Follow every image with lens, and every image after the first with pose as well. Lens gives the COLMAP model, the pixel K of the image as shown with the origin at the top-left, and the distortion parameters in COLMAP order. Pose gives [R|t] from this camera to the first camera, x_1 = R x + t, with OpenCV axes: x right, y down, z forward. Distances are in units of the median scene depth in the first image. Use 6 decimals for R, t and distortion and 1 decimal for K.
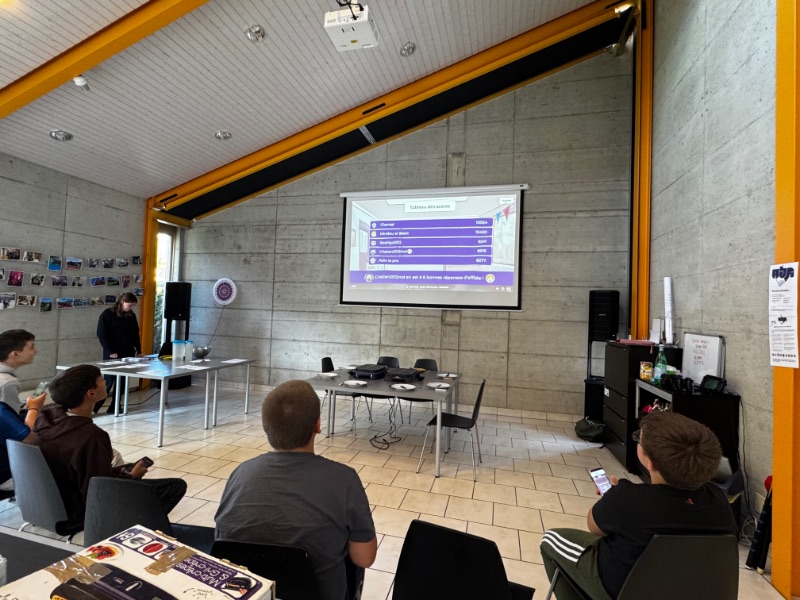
lens RADIAL K [[386.0, 0, 400.0], [0, 386.0, 300.0], [0, 0, 1]] dist [-0.000897, 0.000022]
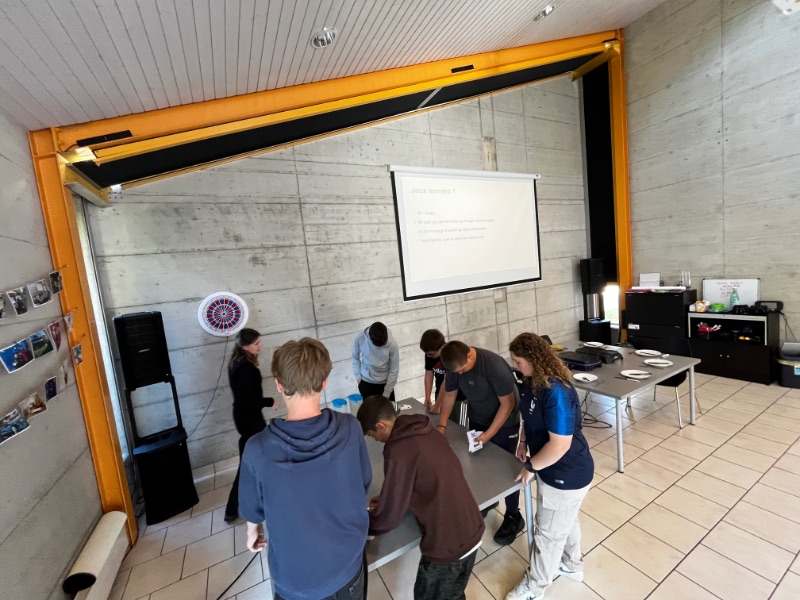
lens RADIAL K [[323.8, 0, 397.2], [0, 323.8, 300.9], [0, 0, 1]] dist [-0.000830, -0.000128]
pose [[0.726155, -0.173814, 0.665198, -0.708197], [0.110711, 0.984451, 0.136378, -0.097465], [-0.678559, -0.025387, 0.734107, 0.535331]]
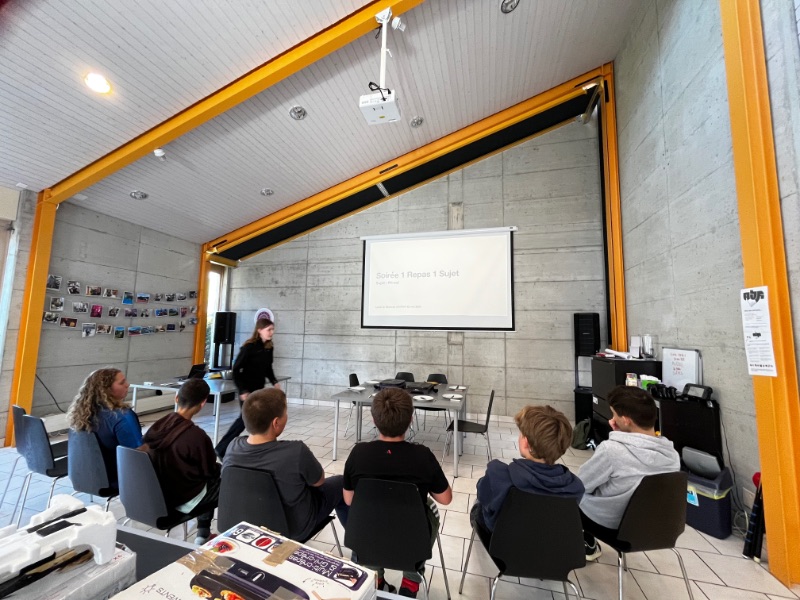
lens RADIAL K [[323.8, 0, 397.2], [0, 323.8, 300.9], [0, 0, 1]] dist [-0.000830, -0.000128]
pose [[0.999800, -0.017177, -0.010214, -0.035338], [0.016405, 0.997313, -0.071399, -0.000150], [0.011413, 0.071217, 0.997396, -0.001949]]
